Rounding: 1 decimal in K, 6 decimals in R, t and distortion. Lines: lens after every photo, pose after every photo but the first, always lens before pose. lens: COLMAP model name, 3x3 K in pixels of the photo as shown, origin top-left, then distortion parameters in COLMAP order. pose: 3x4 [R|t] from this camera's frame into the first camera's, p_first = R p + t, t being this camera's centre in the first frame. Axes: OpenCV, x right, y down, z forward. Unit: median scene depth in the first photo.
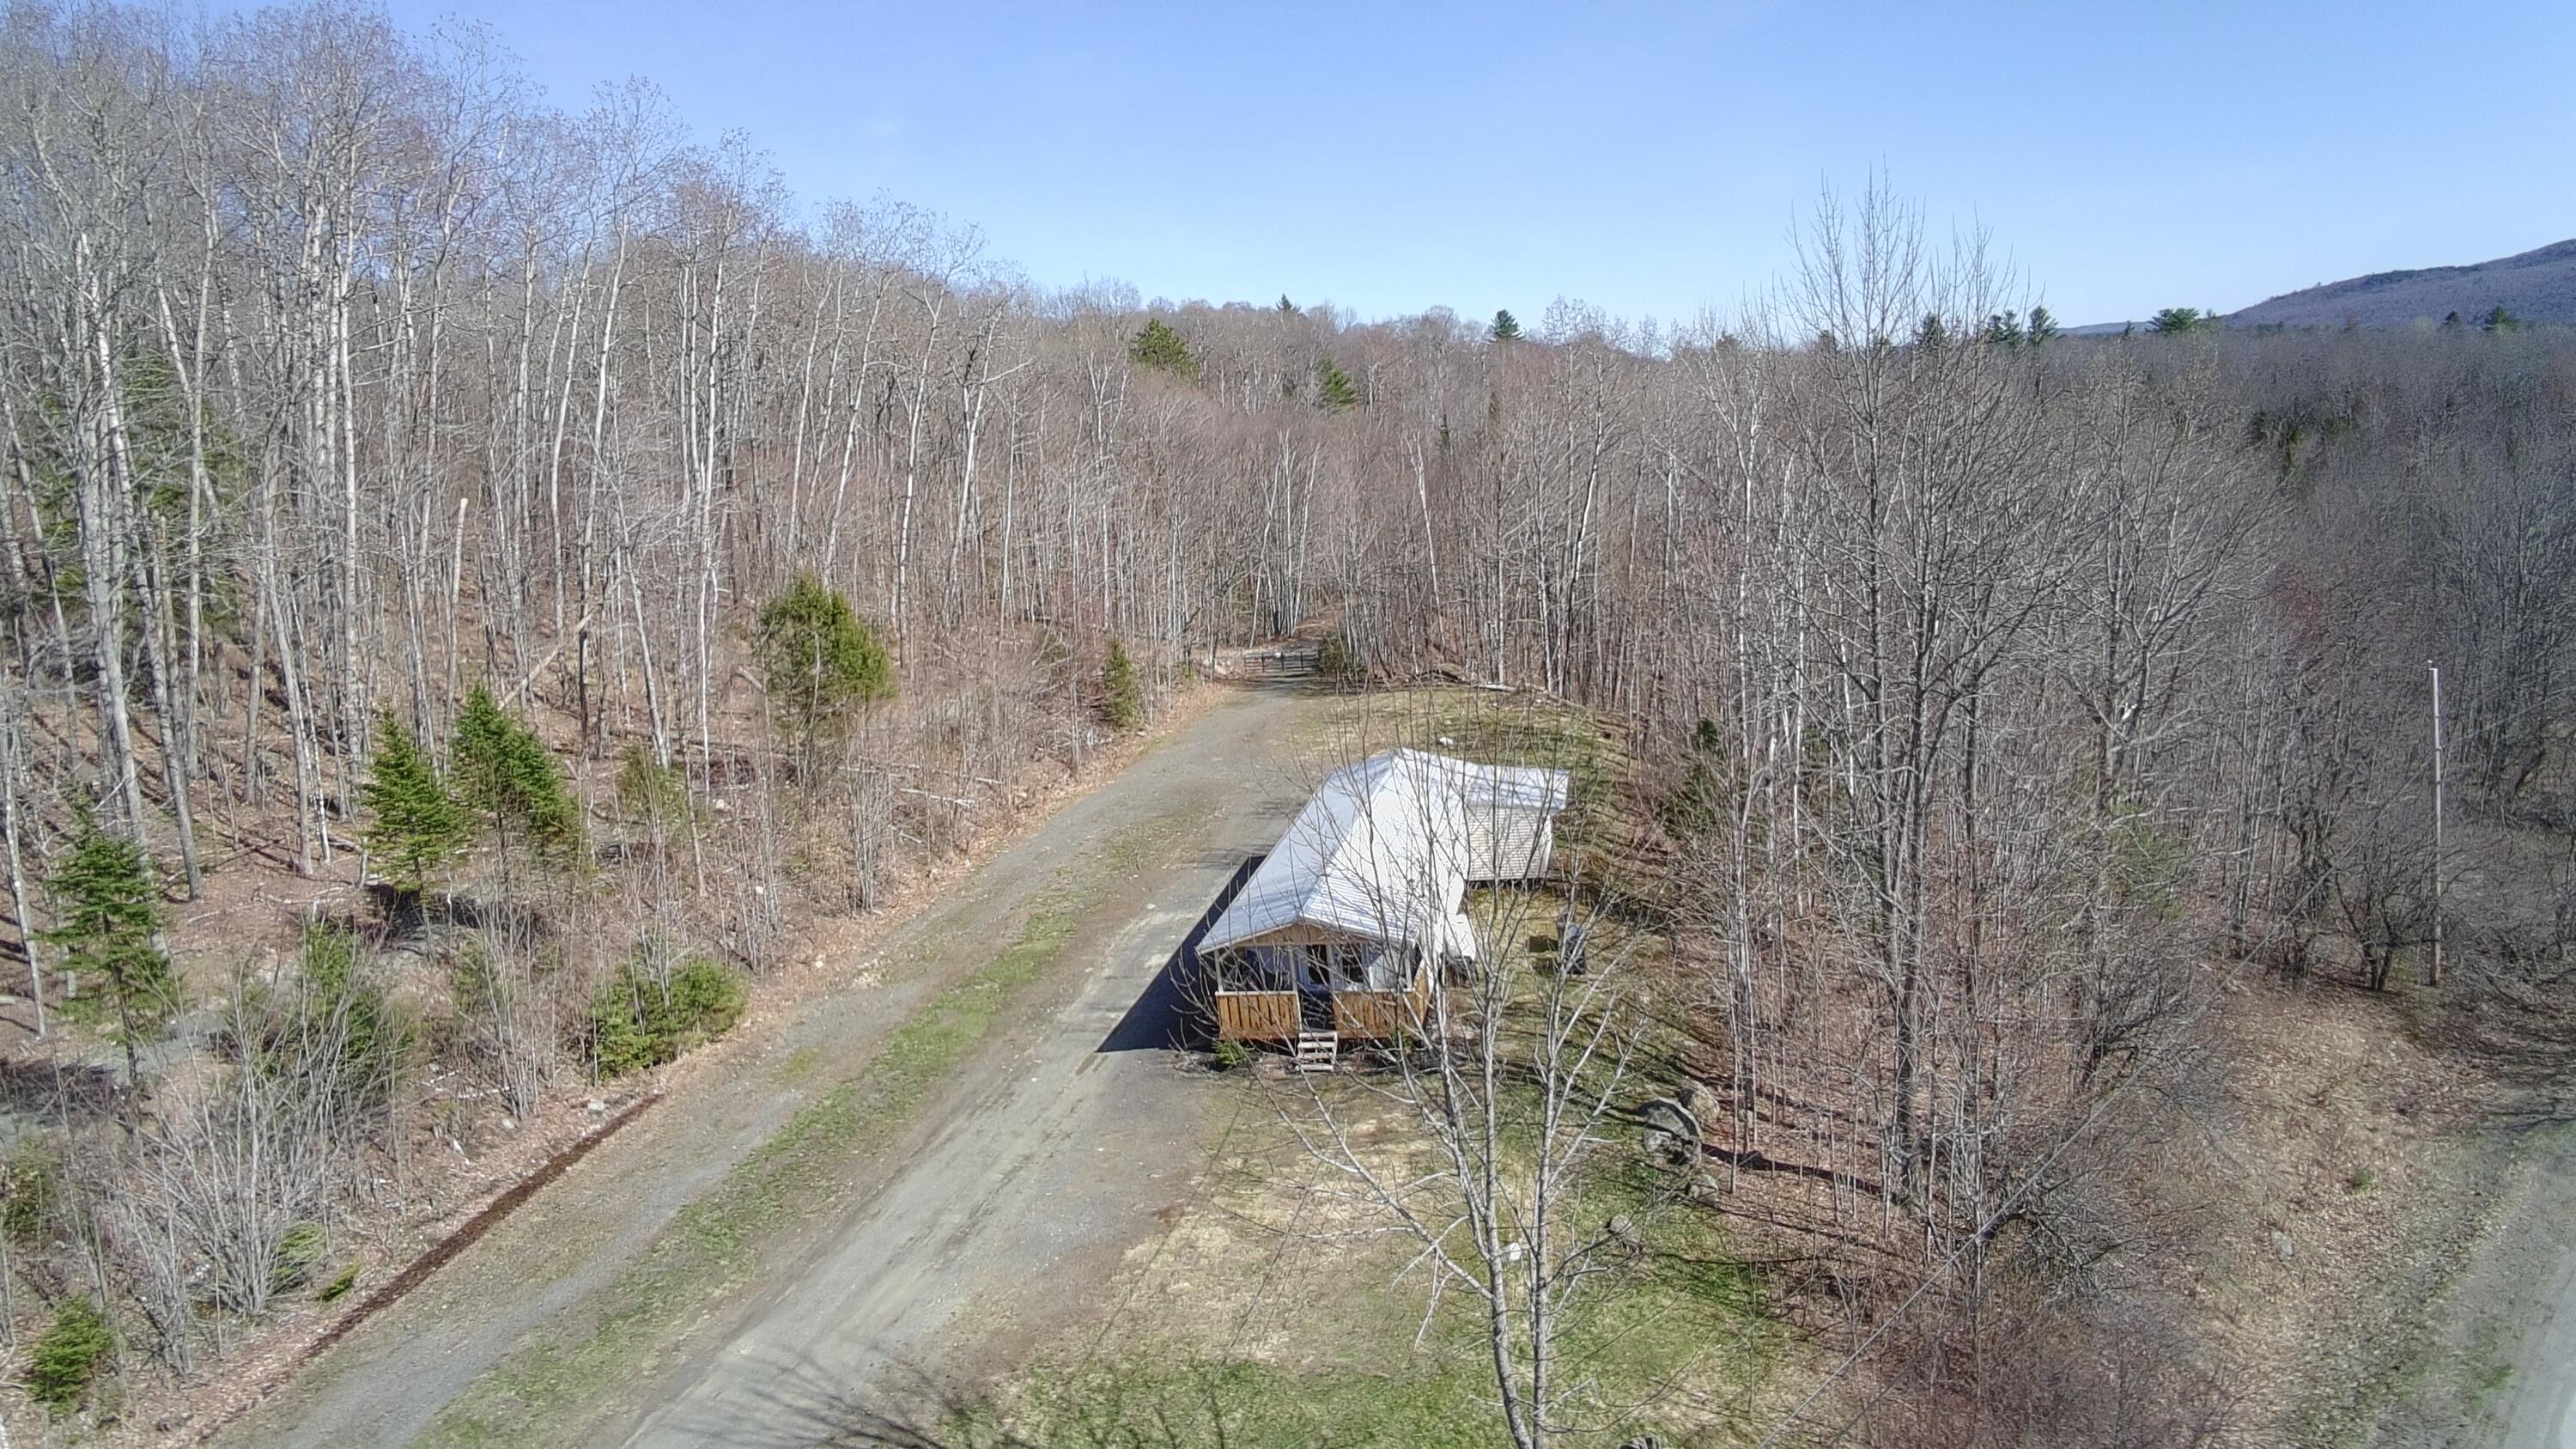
lens RADIAL K [[1576.5, 0, 1288.0], [0, 1576.5, 724.5], [0, 0, 1]] dist [-0.063371, 0.044748]
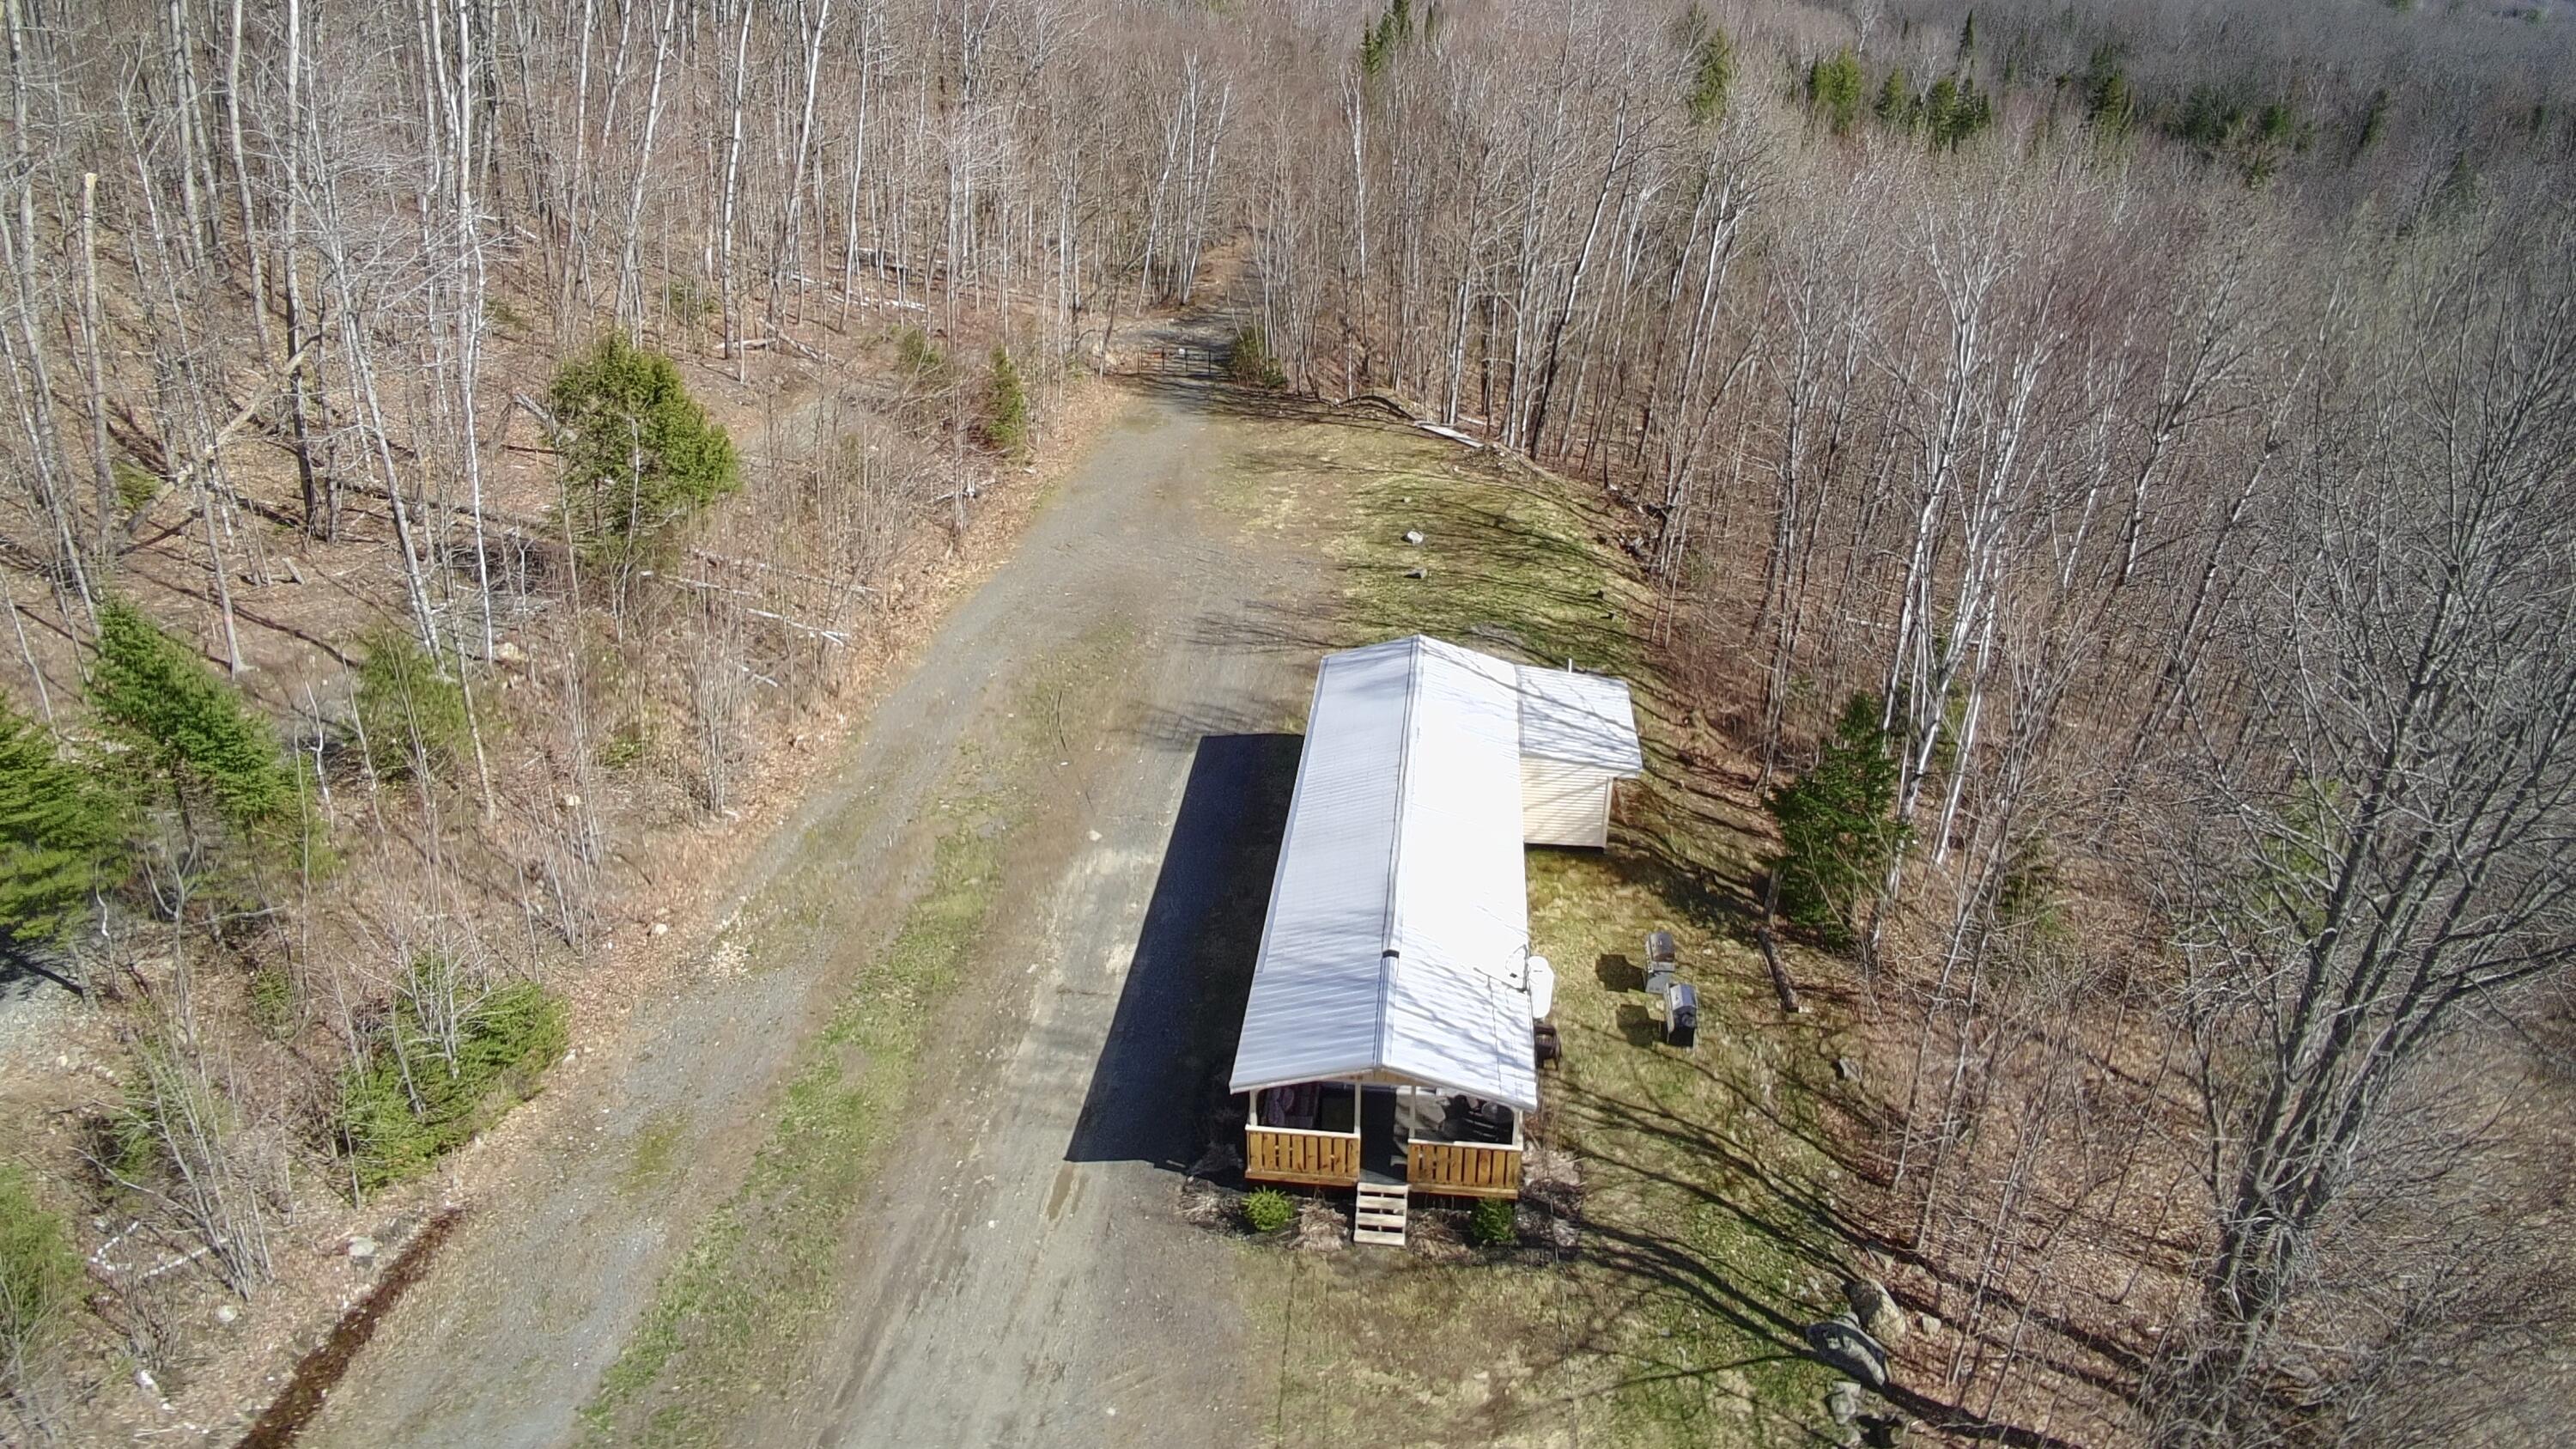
lens RADIAL K [[1576.5, 0, 1288.0], [0, 1576.5, 724.5], [0, 0, 1]] dist [-0.063371, 0.044748]
pose [[0.990452, 0.042178, 0.131247, -0.136355], [-0.076428, 0.960342, 0.268144, -0.216053], [-0.114733, -0.275614, 0.954397, 0.364061]]
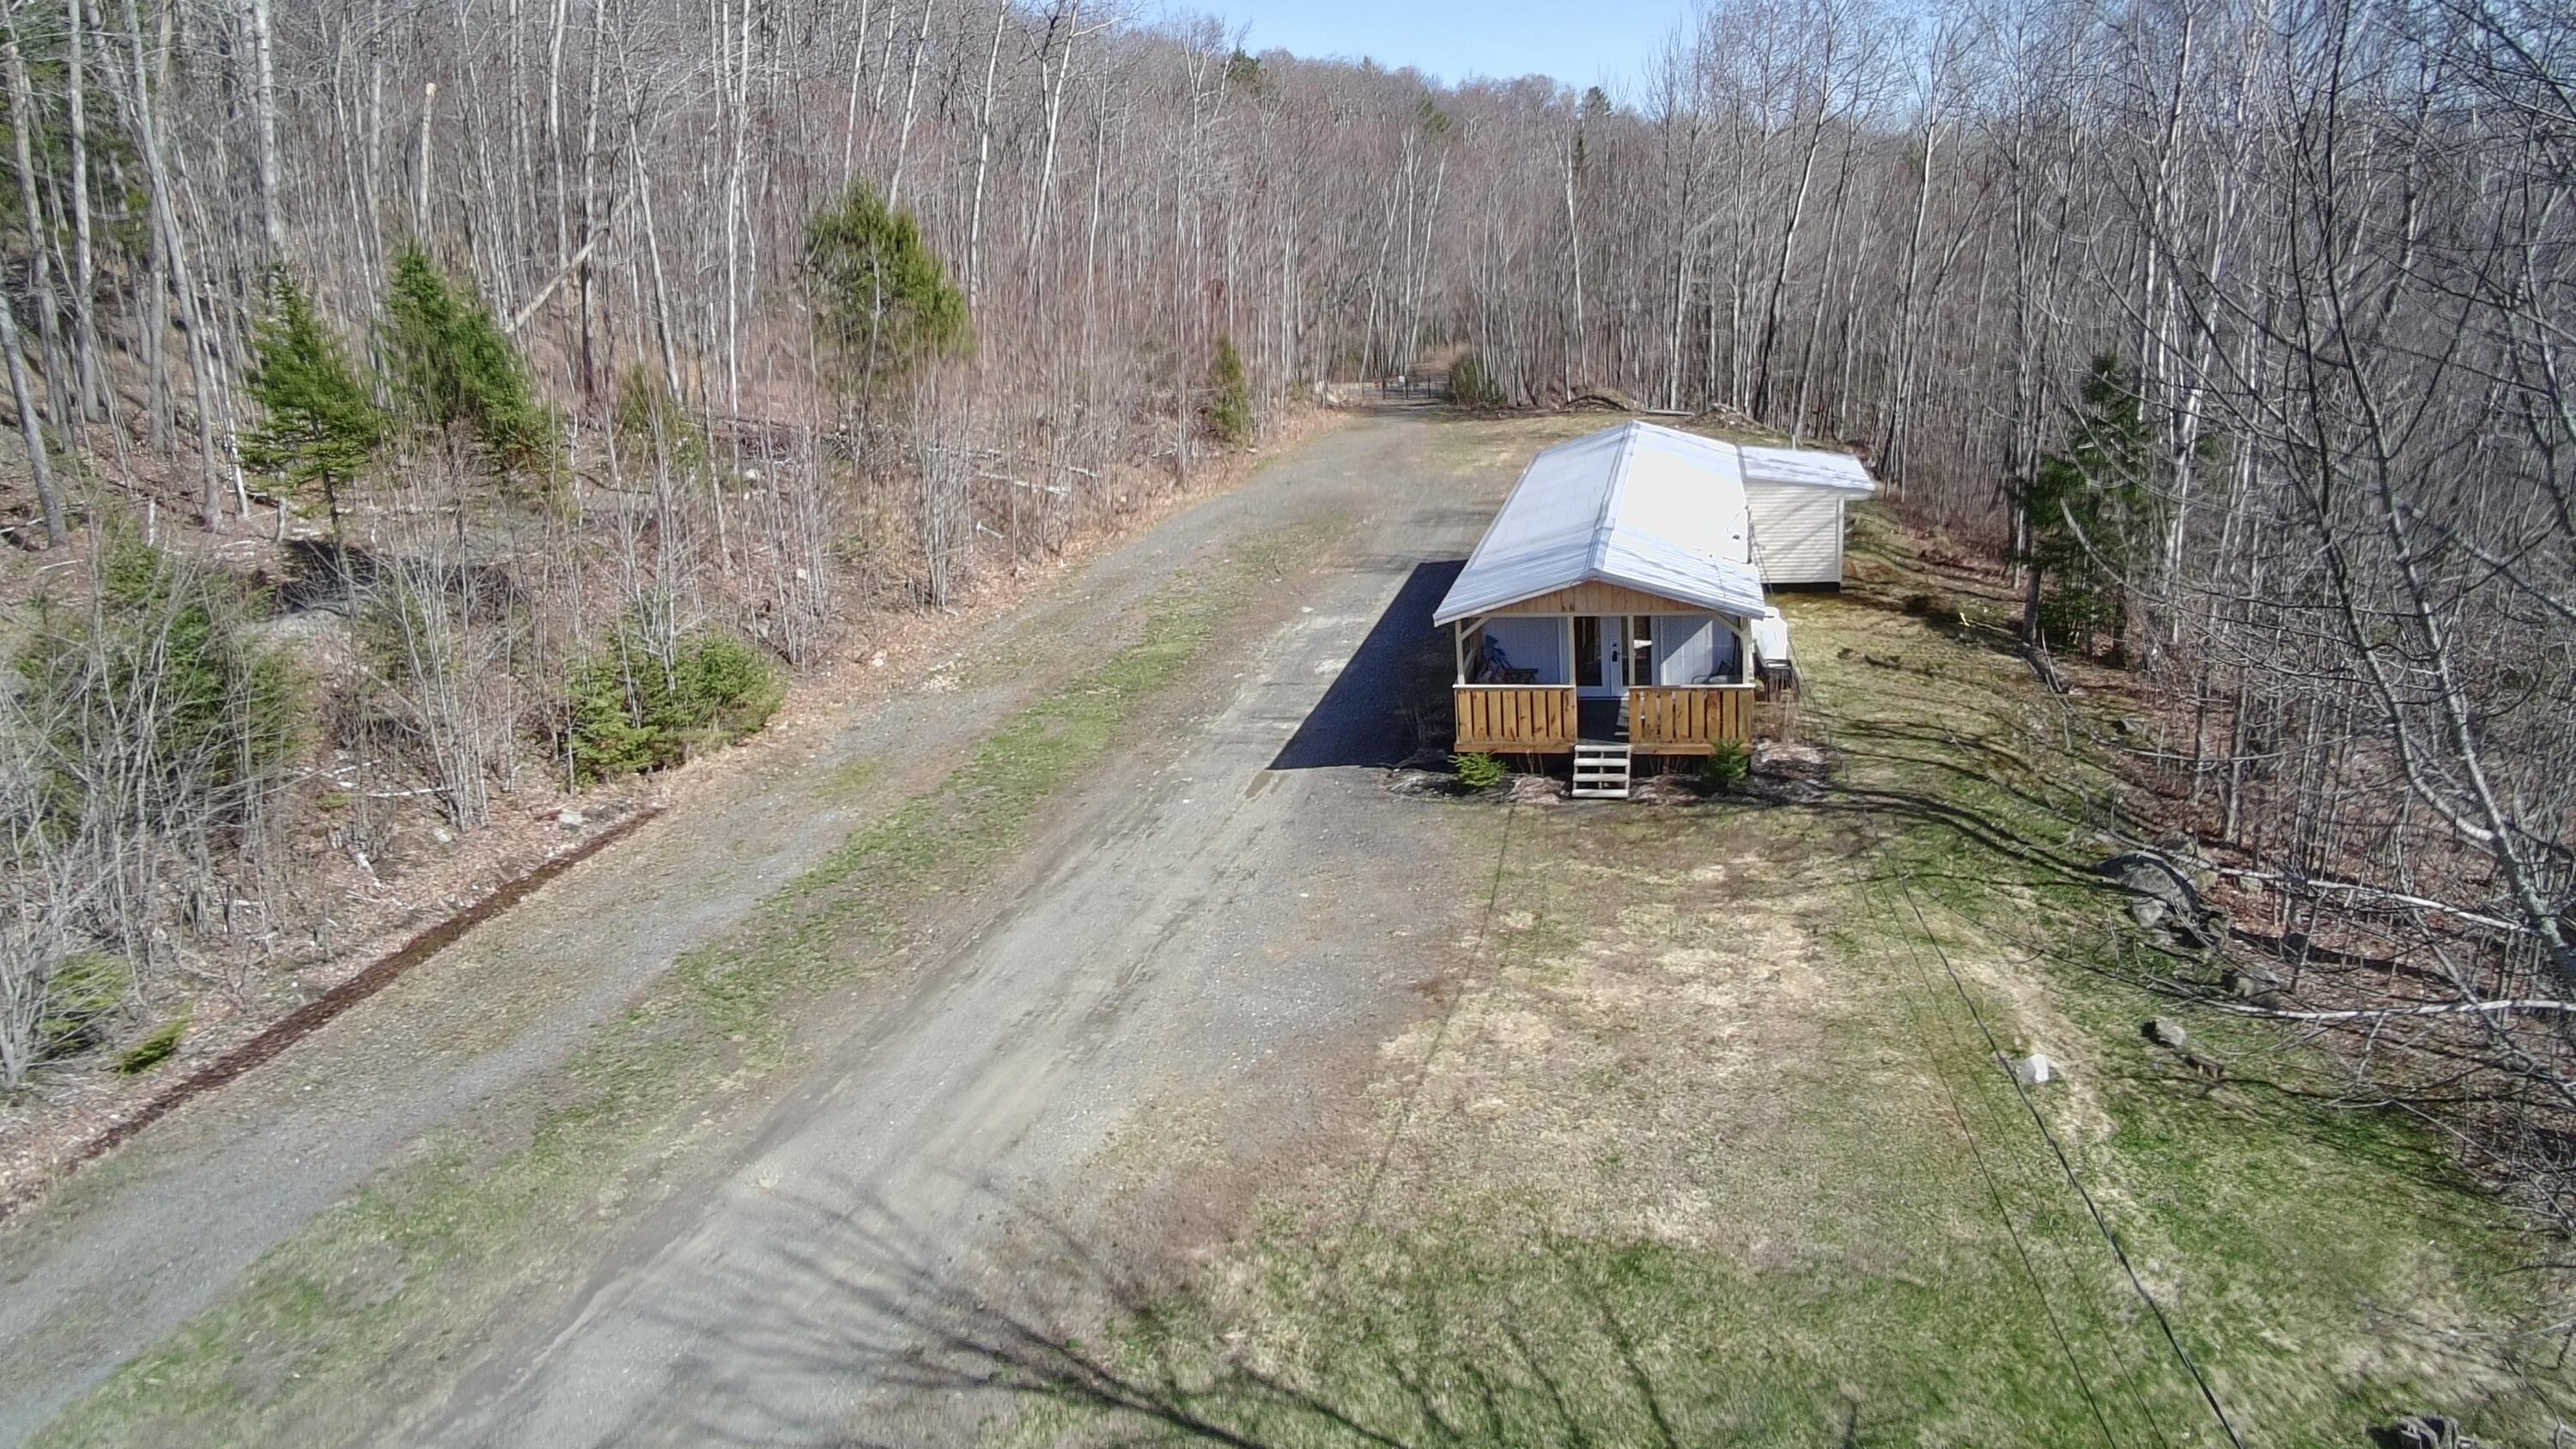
lens RADIAL K [[1576.5, 0, 1288.0], [0, 1576.5, 724.5], [0, 0, 1]] dist [-0.063371, 0.044748]
pose [[0.999016, 0.035914, -0.026012, -0.104159], [-0.032551, 0.992261, 0.119829, 0.111419], [0.030114, -0.118864, 0.992454, 0.321249]]
